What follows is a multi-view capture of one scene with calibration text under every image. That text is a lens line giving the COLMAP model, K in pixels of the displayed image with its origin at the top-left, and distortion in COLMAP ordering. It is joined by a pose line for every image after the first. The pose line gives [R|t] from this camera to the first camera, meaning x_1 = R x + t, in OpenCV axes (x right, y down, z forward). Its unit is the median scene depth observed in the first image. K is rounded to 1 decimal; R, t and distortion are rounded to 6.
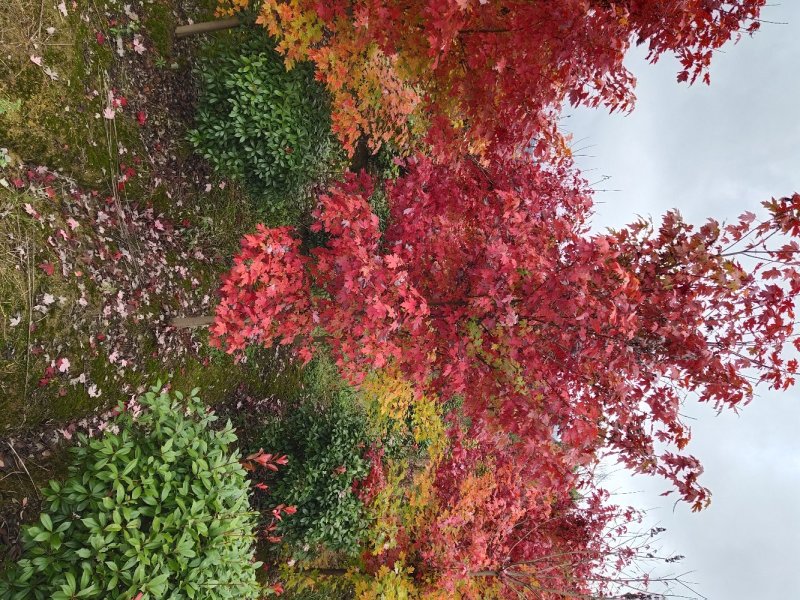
lens RADIAL K [[589.9, 0, 395.8], [0, 589.9, 298.2], [0, 0, 1]] dist [0.114797, -0.156455]
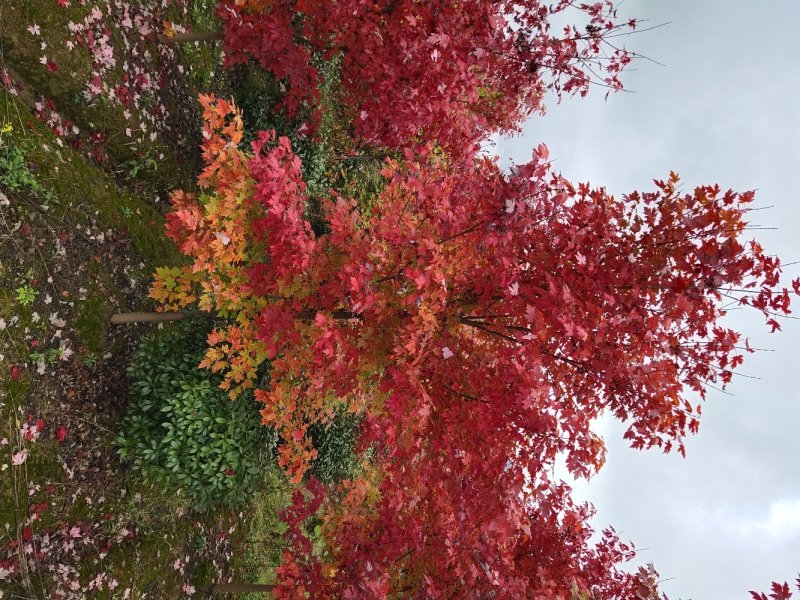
lens RADIAL K [[589.9, 0, 395.8], [0, 589.9, 298.2], [0, 0, 1]] dist [0.114797, -0.156455]
pose [[0.996757, 0.035819, 0.072065, -0.004700], [-0.029362, 0.995622, -0.088742, -0.450534], [-0.074929, 0.086339, 0.993444, 0.071043]]
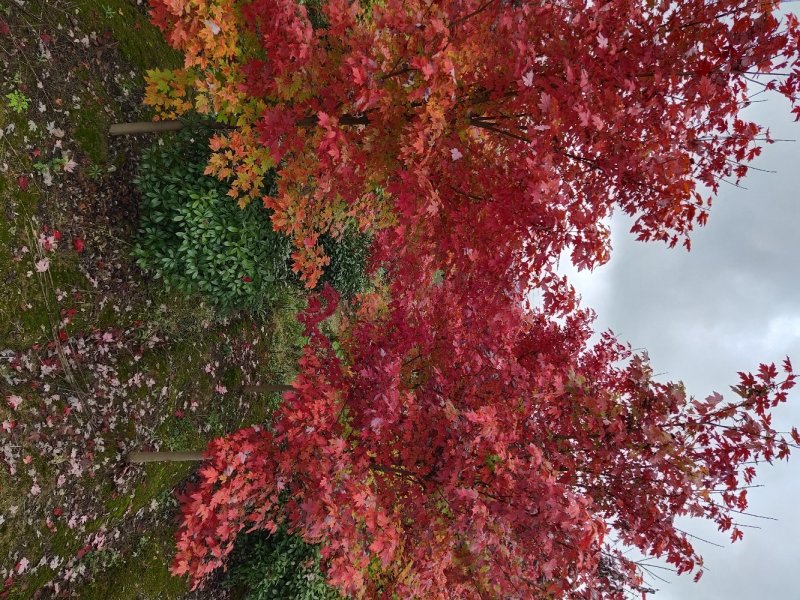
lens RADIAL K [[589.9, 0, 395.8], [0, 589.9, 298.2], [0, 0, 1]] dist [0.114797, -0.156455]
pose [[0.998127, -0.006795, 0.060791, -0.002773], [-0.004675, 0.982431, 0.186566, -0.407220], [-0.060991, -0.186501, 0.980560, 0.070262]]
